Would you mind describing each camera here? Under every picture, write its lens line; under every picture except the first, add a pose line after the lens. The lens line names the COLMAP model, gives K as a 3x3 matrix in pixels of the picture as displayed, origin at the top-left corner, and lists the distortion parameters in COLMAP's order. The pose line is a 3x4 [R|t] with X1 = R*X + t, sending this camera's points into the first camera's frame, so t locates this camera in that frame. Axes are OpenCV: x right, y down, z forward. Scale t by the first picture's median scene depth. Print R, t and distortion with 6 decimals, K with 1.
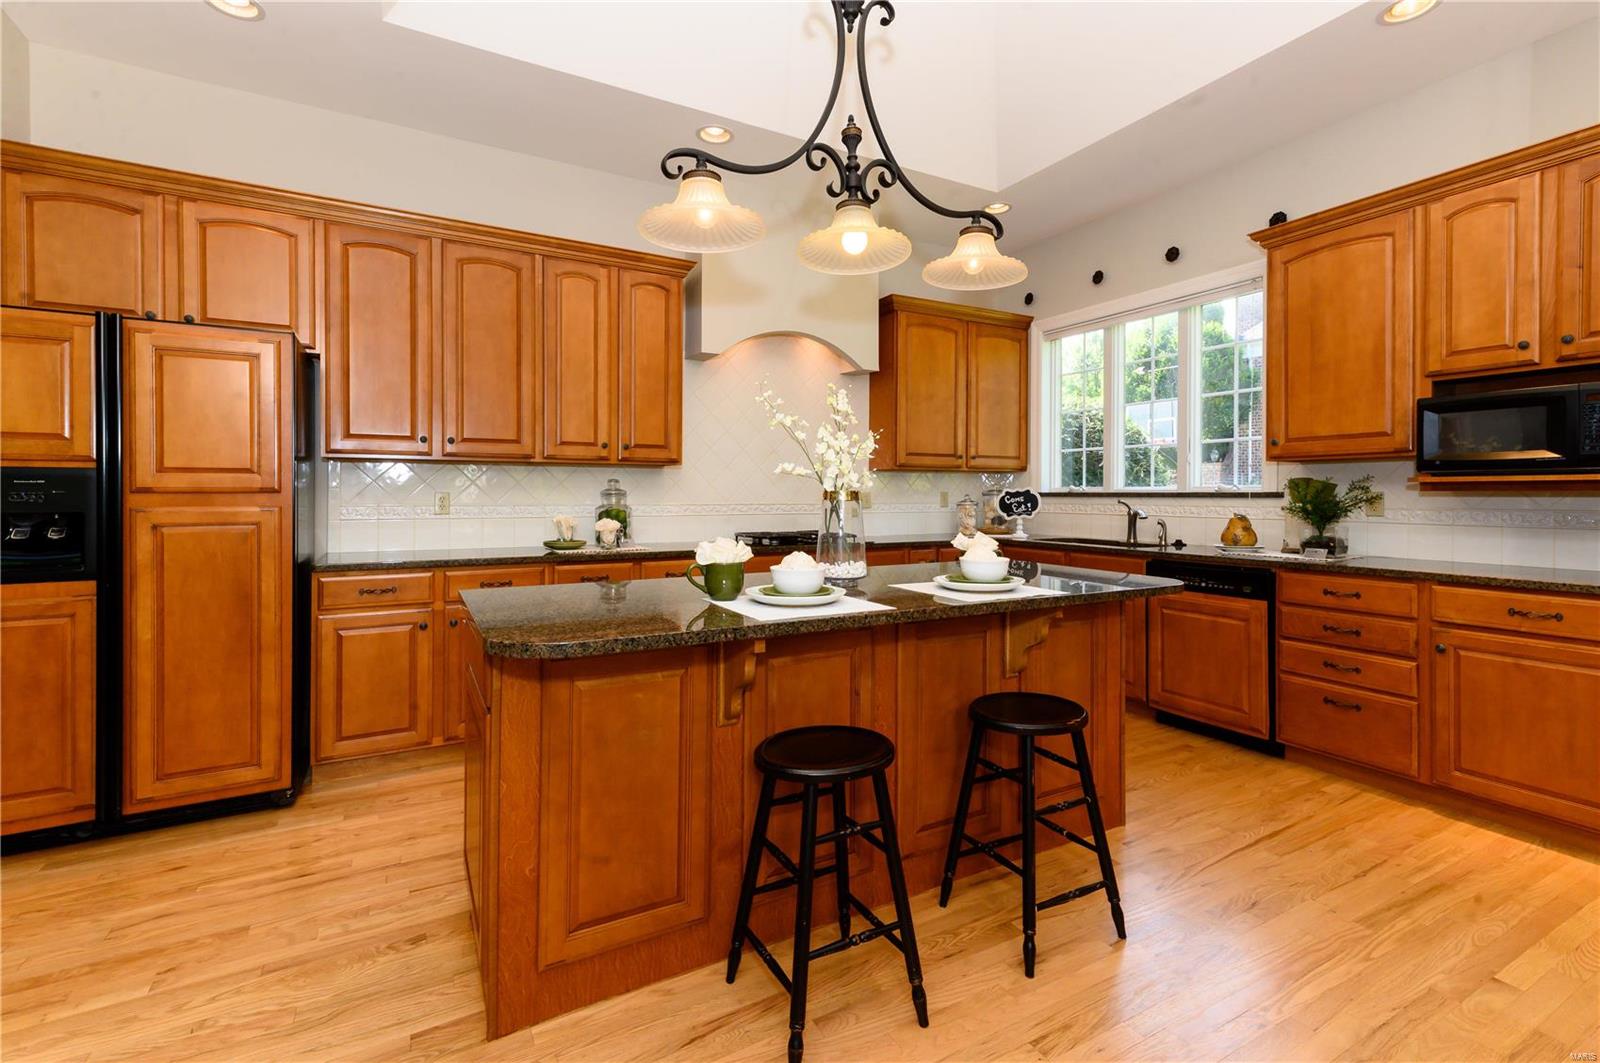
lens RADIAL K [[712.8, 0, 803.9], [0, 712.8, 495.5], [0, 0, 1]] dist [-0.000189, -0.000014]
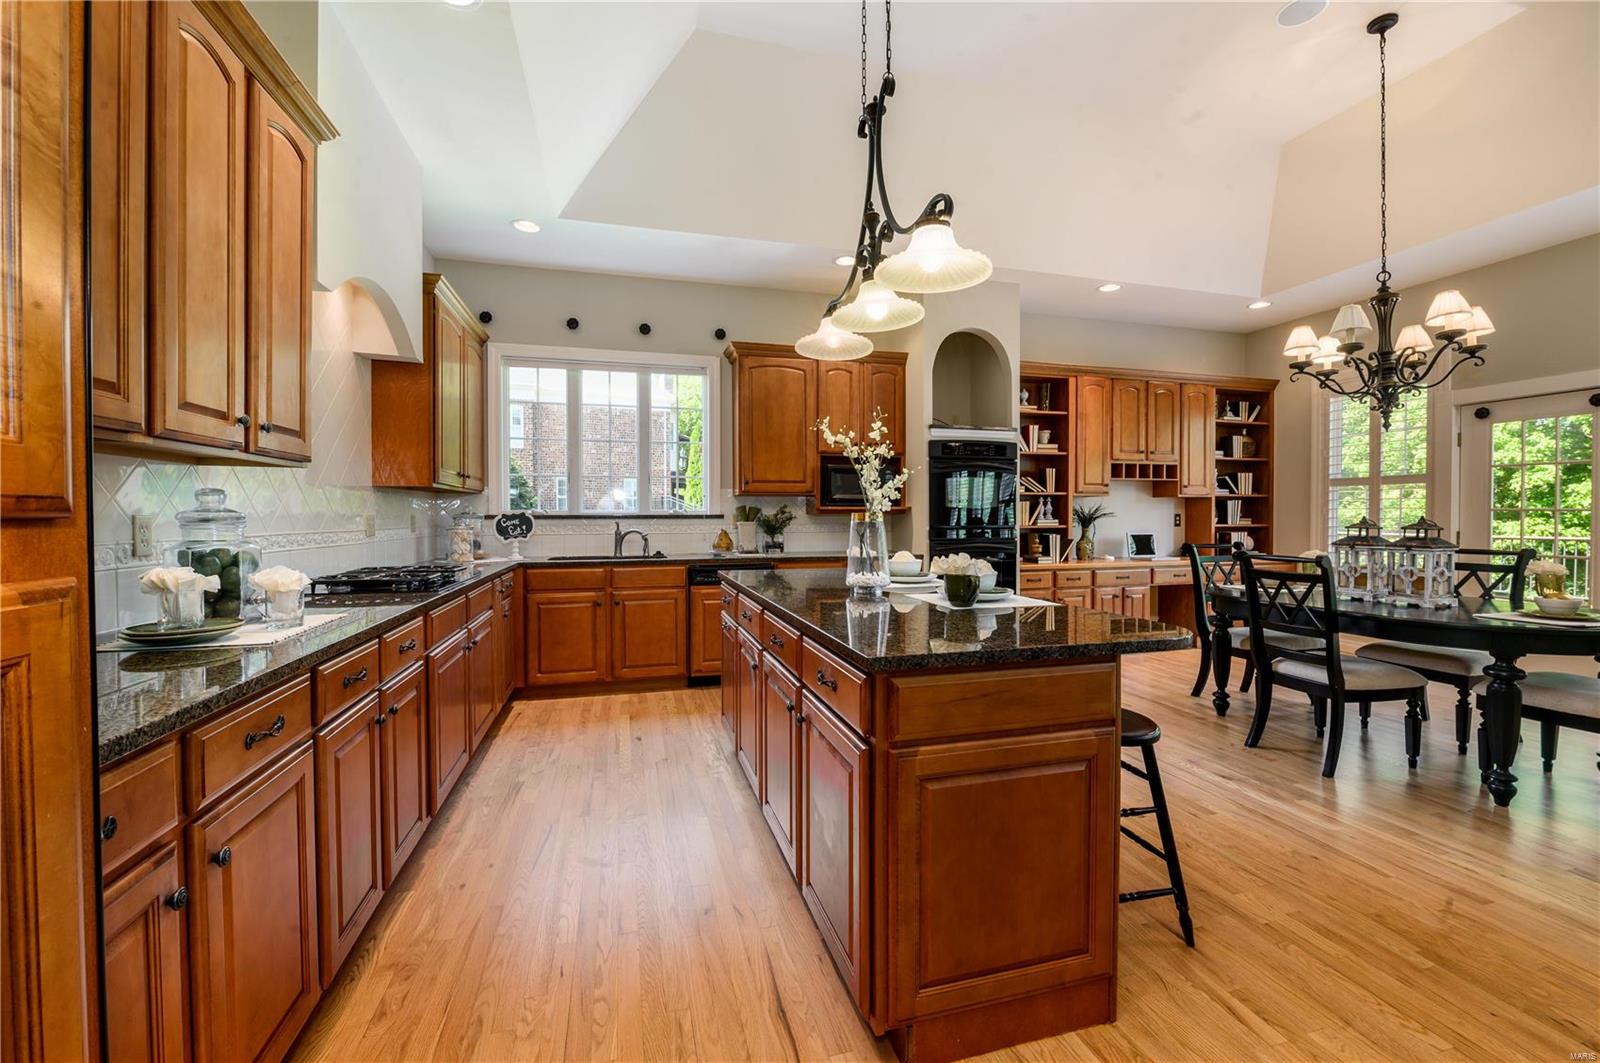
lens RADIAL K [[639.7, 0, 807.7], [0, 639.7, 522.6], [0, 0, 1]] dist [-0.012718, 0.000047]
pose [[0.241965, -0.011309, 0.970219, -0.620181], [0.004848, 0.999934, 0.010446, -0.001388], [-0.970273, 0.002176, 0.242004, 0.509396]]
